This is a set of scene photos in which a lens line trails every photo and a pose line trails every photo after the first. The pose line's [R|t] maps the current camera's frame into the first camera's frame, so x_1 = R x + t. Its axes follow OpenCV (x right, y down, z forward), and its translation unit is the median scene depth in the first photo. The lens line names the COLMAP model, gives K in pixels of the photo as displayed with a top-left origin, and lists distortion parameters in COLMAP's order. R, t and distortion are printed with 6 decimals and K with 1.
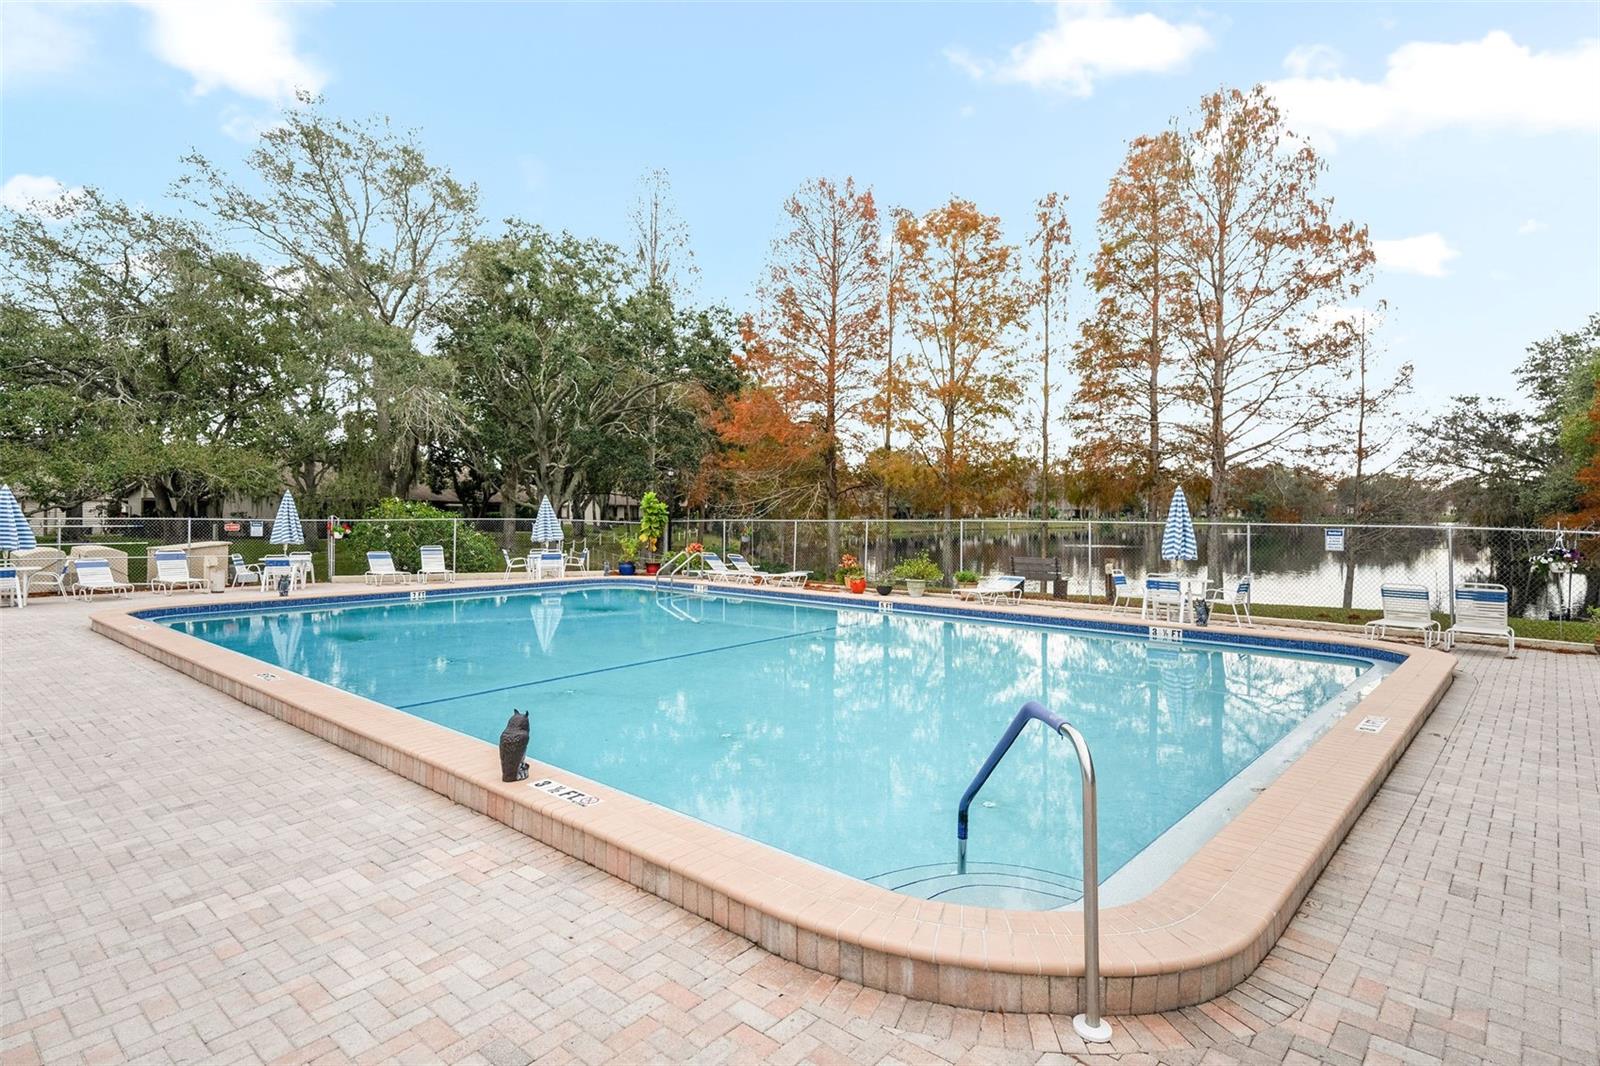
lens RADIAL K [[851.9, 0, 801.5], [0, 851.9, 530.0], [0, 0, 1]] dist [0.000077, 0.000023]
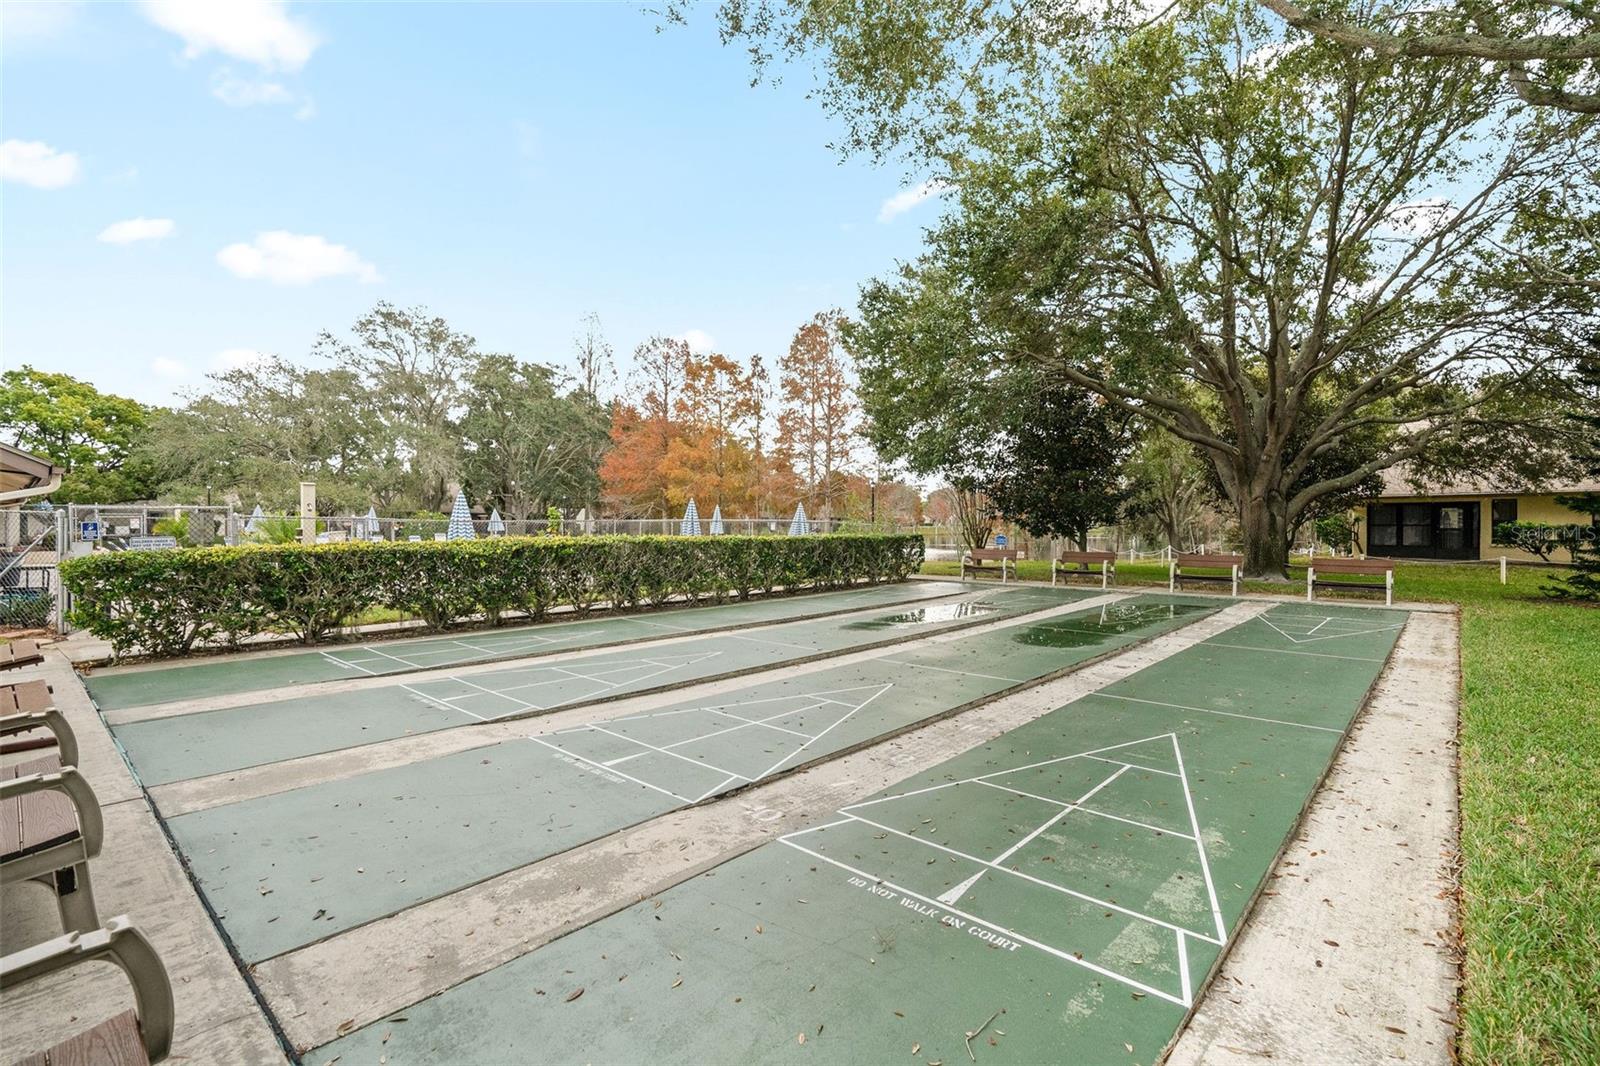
lens RADIAL K [[726.5, 0, 798.1], [0, 726.5, 527.5], [0, 0, 1]] dist [0.001939, -0.001572]
pose [[0.999918, -0.001820, -0.012644, 0.349947], [0.001741, 0.999979, -0.006268, 0.012235], [0.012655, 0.006246, 0.999900, -0.581324]]
